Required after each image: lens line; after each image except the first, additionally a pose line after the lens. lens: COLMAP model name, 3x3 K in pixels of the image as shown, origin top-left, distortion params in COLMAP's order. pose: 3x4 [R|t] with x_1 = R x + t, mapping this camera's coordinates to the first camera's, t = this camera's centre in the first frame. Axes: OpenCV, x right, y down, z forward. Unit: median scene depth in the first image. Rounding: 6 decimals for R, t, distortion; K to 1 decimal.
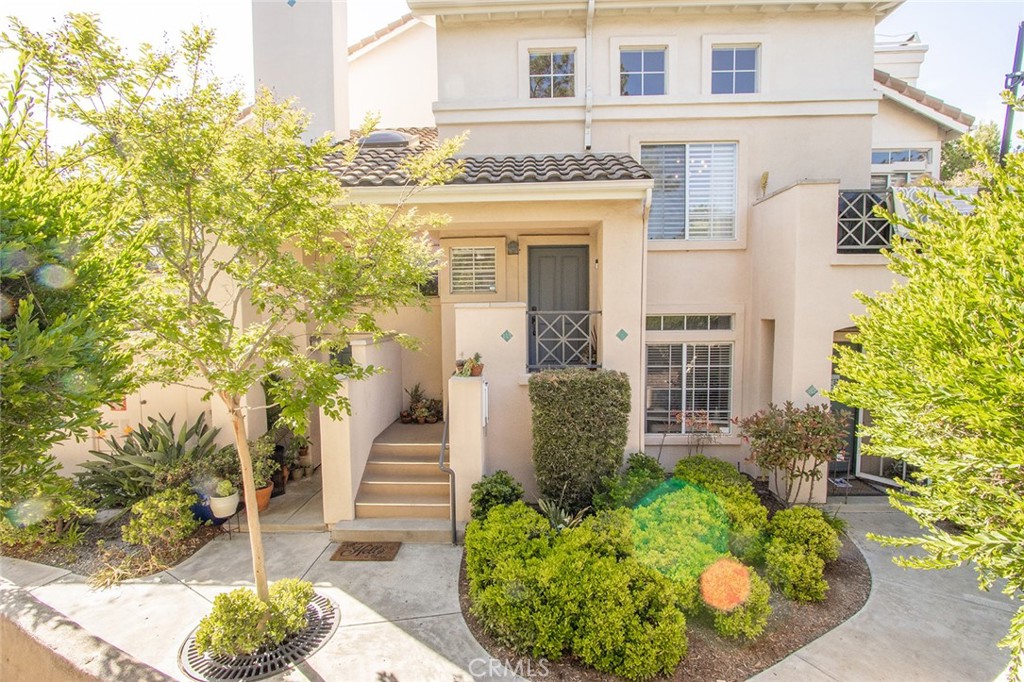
lens RADIAL K [[479.4, 0, 510.3], [0, 479.4, 338.4], [0, 0, 1]] dist [-0.000379, -0.001137]
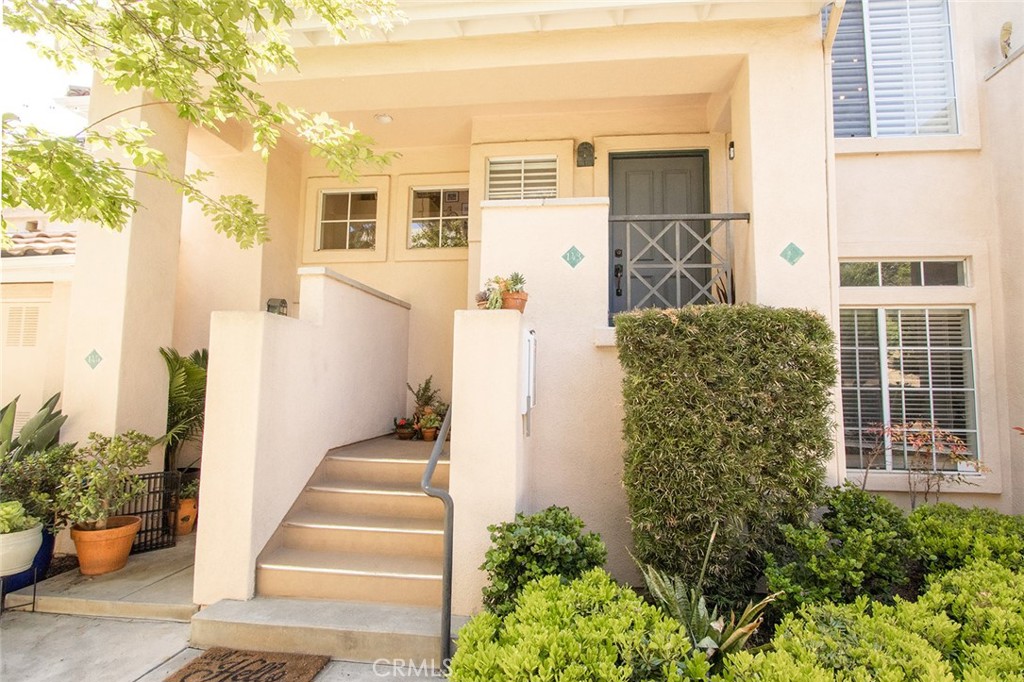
lens RADIAL K [[479.4, 0, 541.7], [0, 479.4, 349.1], [0, 0, 1]] dist [-0.000379, -0.001137]
pose [[0.997216, 0.017385, -0.072510, -0.001816], [-0.028197, 0.988151, -0.150873, 0.197567], [0.069028, 0.152497, 0.985890, 0.515931]]
